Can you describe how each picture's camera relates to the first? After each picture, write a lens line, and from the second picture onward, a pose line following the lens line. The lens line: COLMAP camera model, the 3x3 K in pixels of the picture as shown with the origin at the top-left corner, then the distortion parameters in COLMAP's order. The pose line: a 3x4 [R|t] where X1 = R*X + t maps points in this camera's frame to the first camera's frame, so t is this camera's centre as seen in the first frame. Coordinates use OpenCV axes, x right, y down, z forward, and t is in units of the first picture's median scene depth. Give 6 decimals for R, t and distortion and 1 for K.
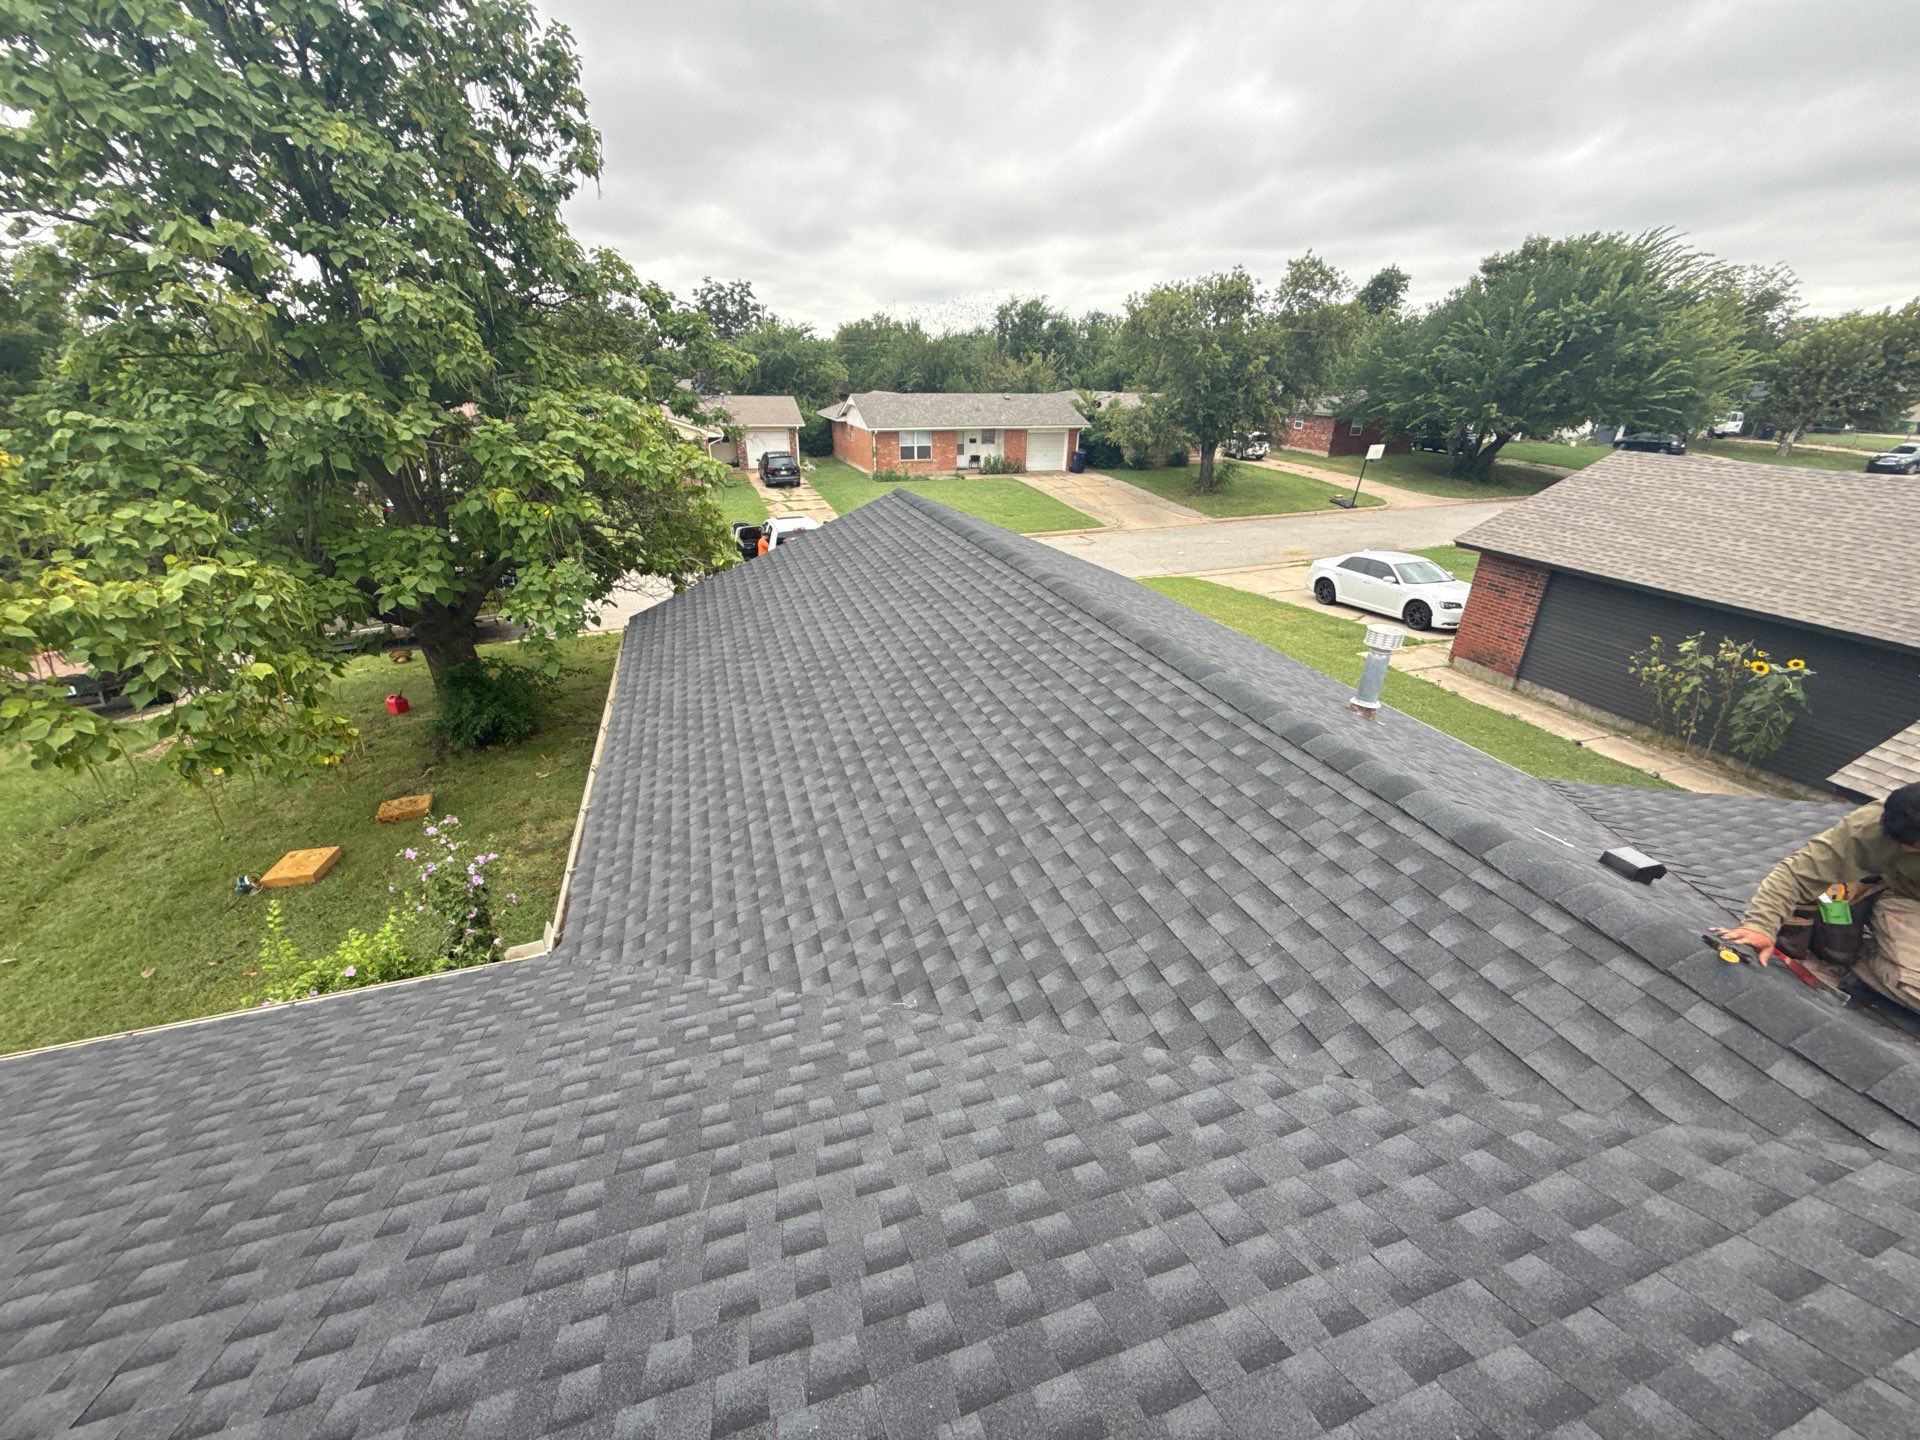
lens RADIAL K [[766.1, 0, 960.0], [0, 766.1, 720.0], [0, 0, 1]] dist [0.001235, 0.000087]
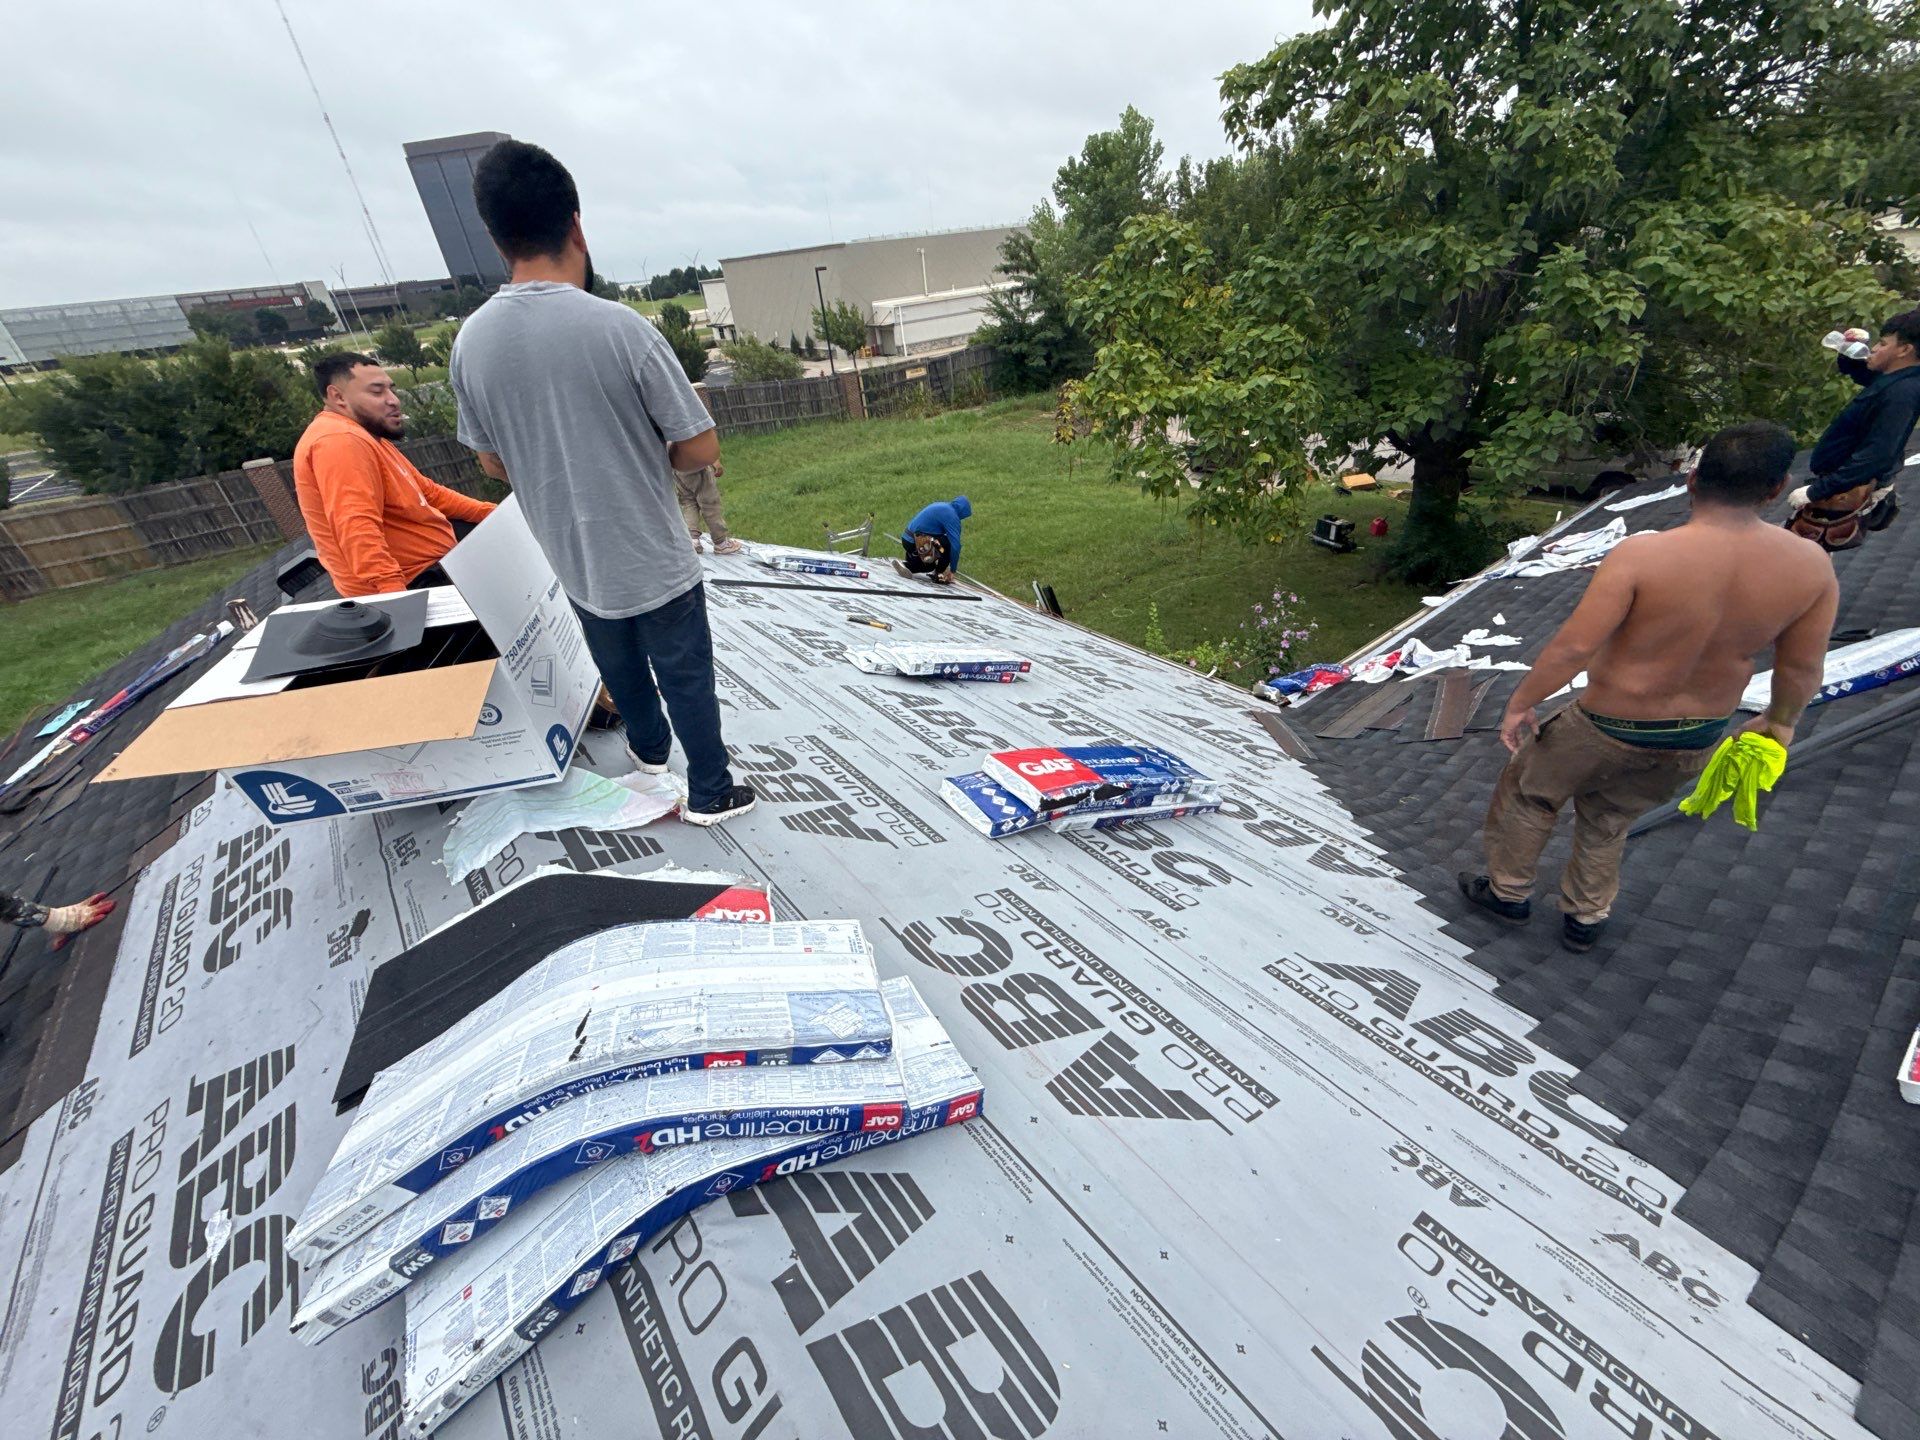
lens RADIAL K [[766.1, 0, 960.0], [0, 766.1, 720.0], [0, 0, 1]] dist [0.001235, 0.000087]
pose [[0.345056, 0.457352, -0.819613, 0.050517], [-0.303973, 0.880635, 0.363431, 0.003190], [0.887996, 0.123736, 0.442891, -0.007409]]
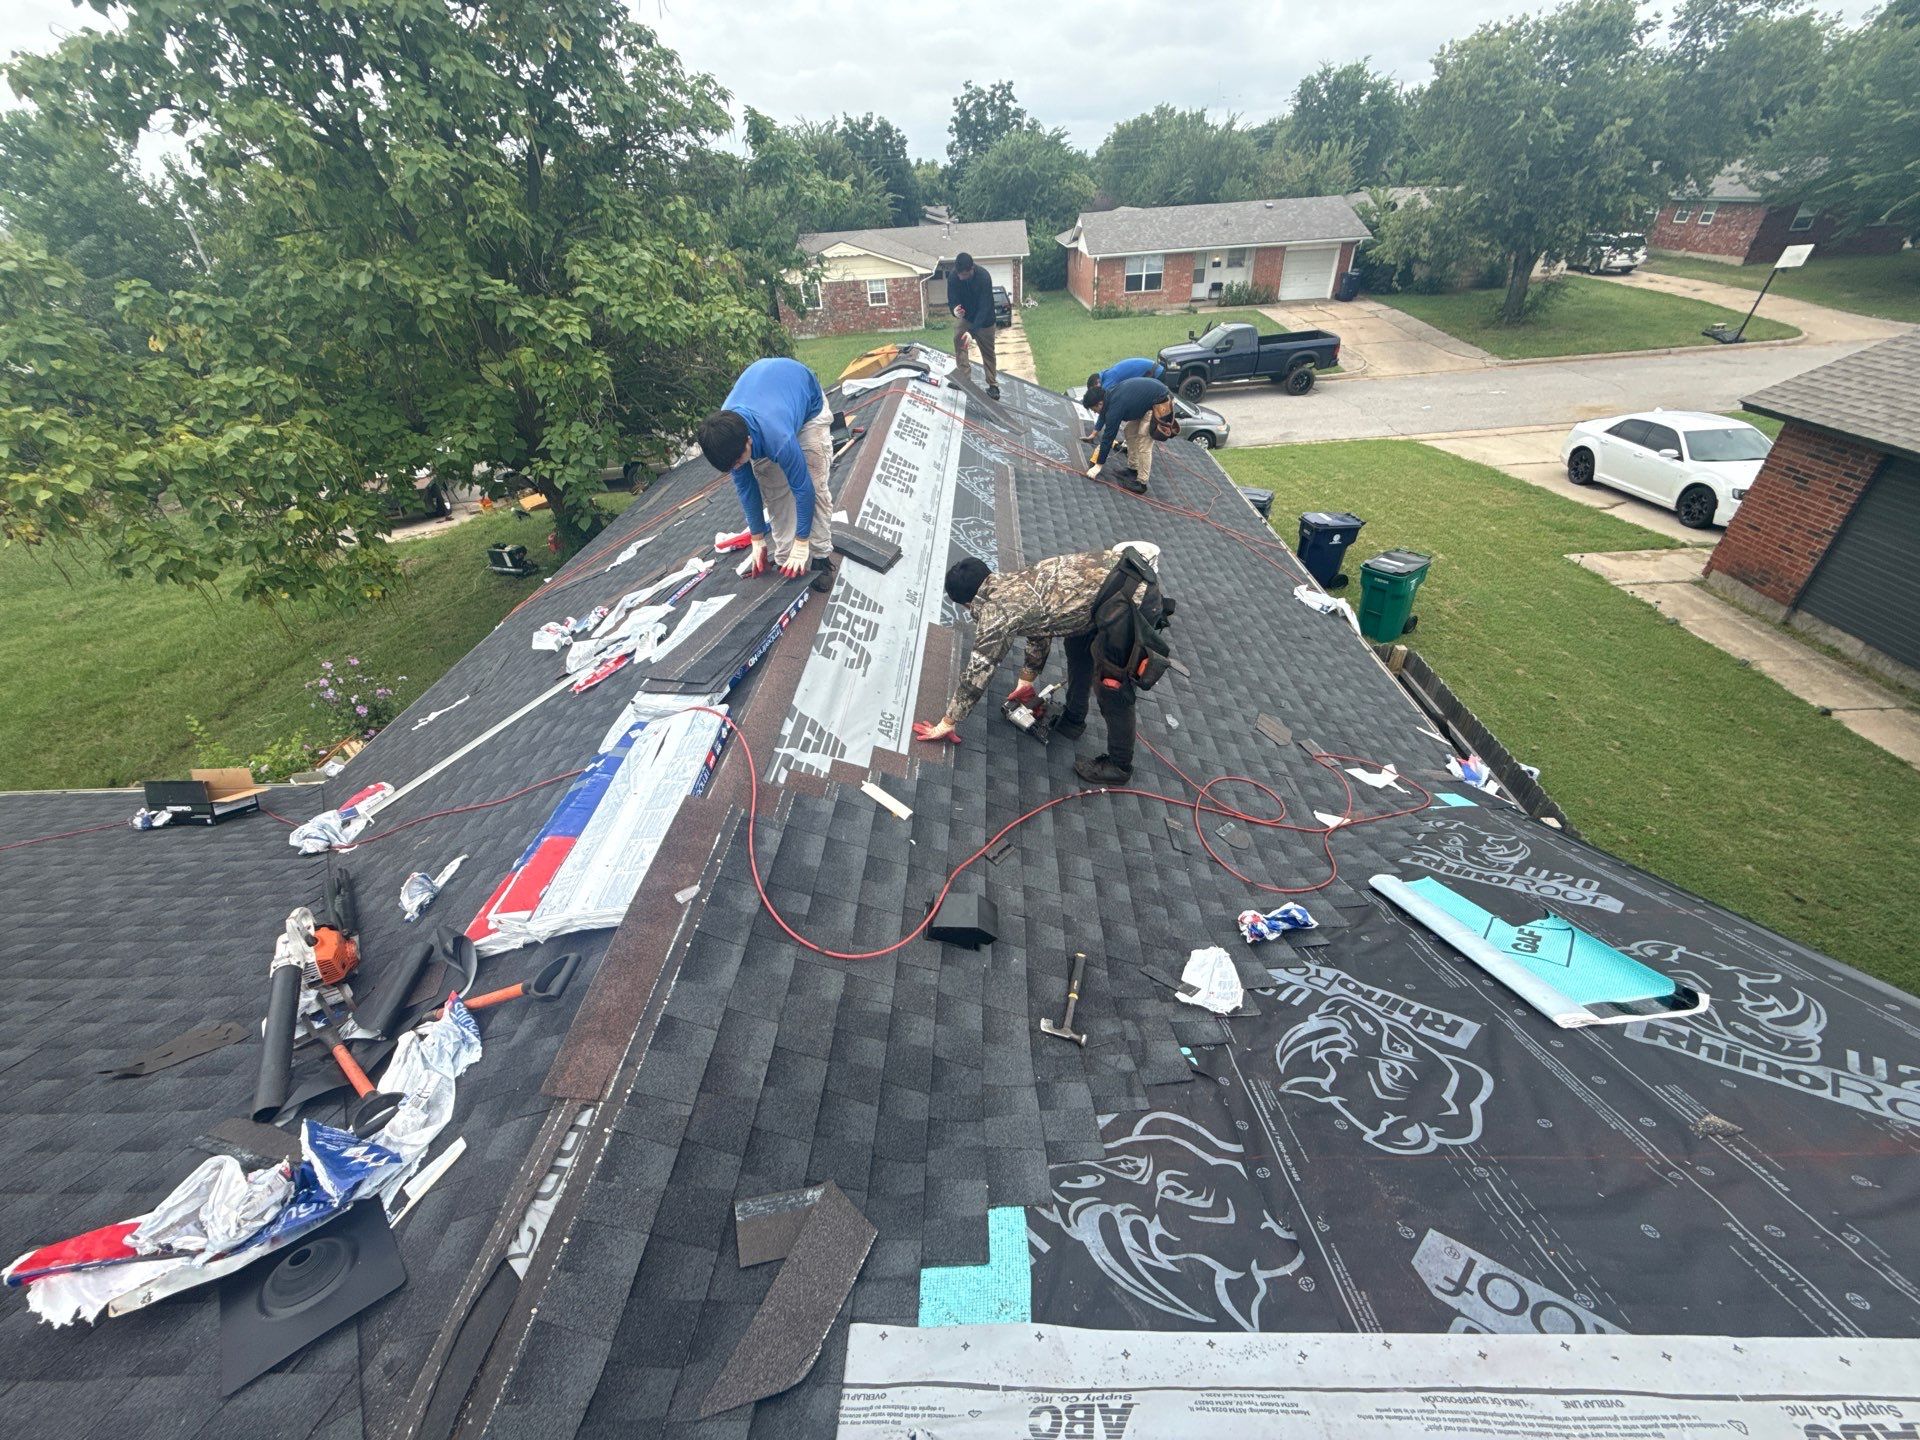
lens RADIAL K [[766.1, 0, 960.0], [0, 766.1, 720.0], [0, 0, 1]] dist [0.001235, 0.000087]
pose [[0.941400, 0.137086, -0.308179, 0.108451], [-0.078364, 0.977574, 0.195469, -0.014724], [0.328064, -0.159864, 0.931030, 0.033594]]
